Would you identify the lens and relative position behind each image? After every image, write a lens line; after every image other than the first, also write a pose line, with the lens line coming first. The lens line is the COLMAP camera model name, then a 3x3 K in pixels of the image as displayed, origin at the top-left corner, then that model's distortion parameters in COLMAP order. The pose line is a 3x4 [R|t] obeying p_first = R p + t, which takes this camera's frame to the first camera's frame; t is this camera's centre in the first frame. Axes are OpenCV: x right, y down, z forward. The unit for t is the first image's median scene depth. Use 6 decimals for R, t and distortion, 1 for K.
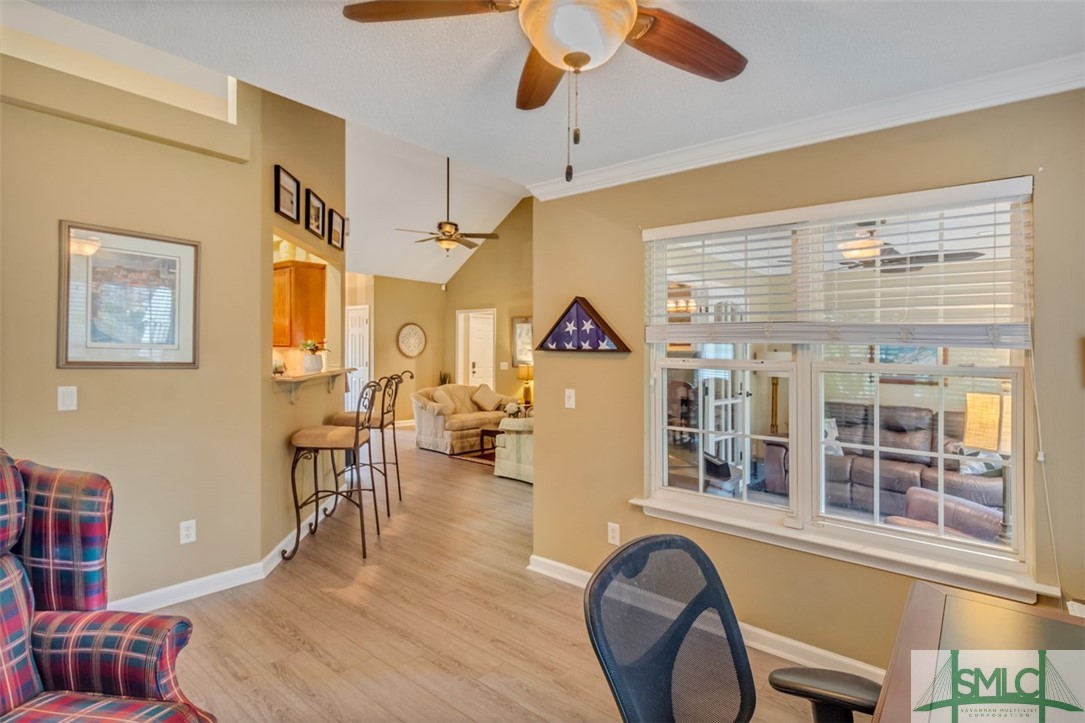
lens RADIAL K [[546.2, 0, 542.5], [0, 546.2, 361.5], [0, 0, 1]] dist [0.000556, 0.000039]
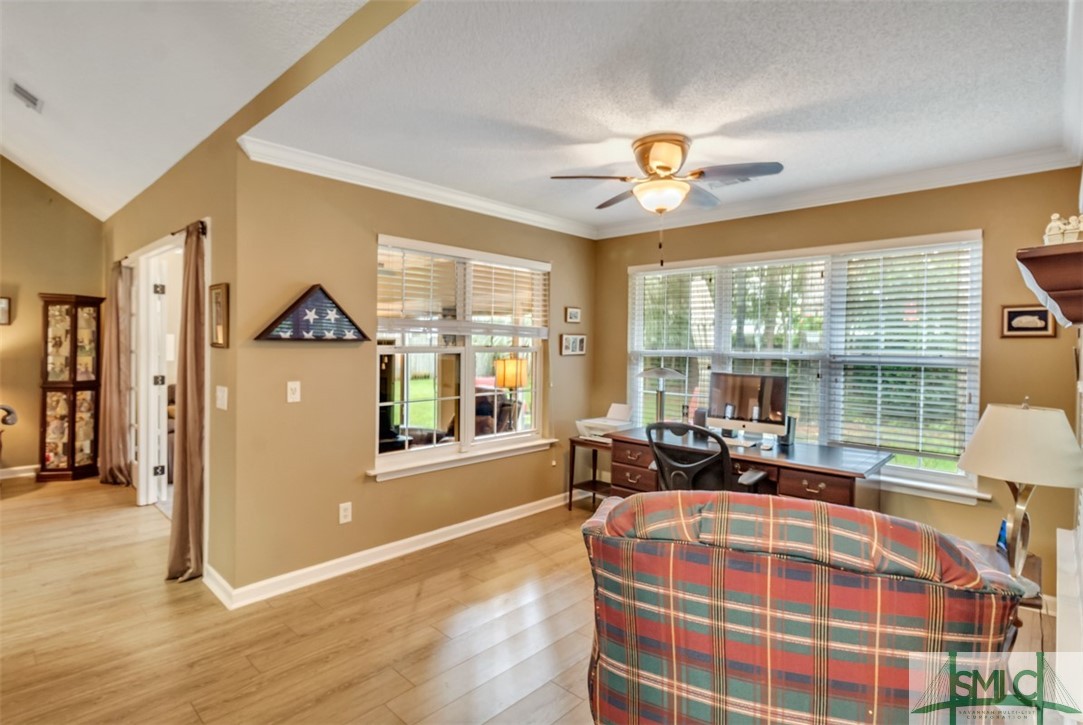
lens RADIAL K [[533.7, 0, 542.5], [0, 533.7, 347.7], [0, 0, 1]] dist [0.000103, 0.000378]
pose [[0.085583, -0.026770, 0.995971, -0.351783], [0.010718, 0.999606, 0.025947, -0.011006], [-0.996273, 0.008454, 0.085836, 0.216583]]
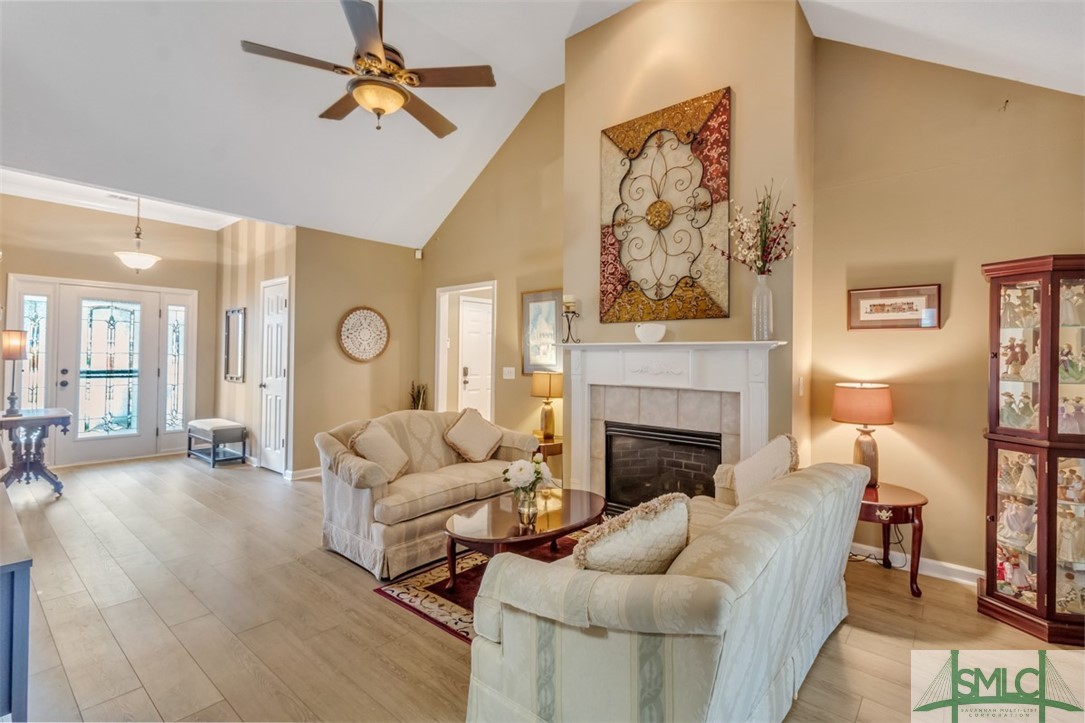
lens RADIAL K [[496.1, 0, 548.6], [0, 496.1, 346.2], [0, 0, 1]] dist [-0.001998, -0.000314]
pose [[0.999905, -0.009175, -0.010278, -0.026021], [0.008825, 0.999397, -0.033596, -0.004330], [0.010580, 0.033502, 0.999383, 0.568156]]
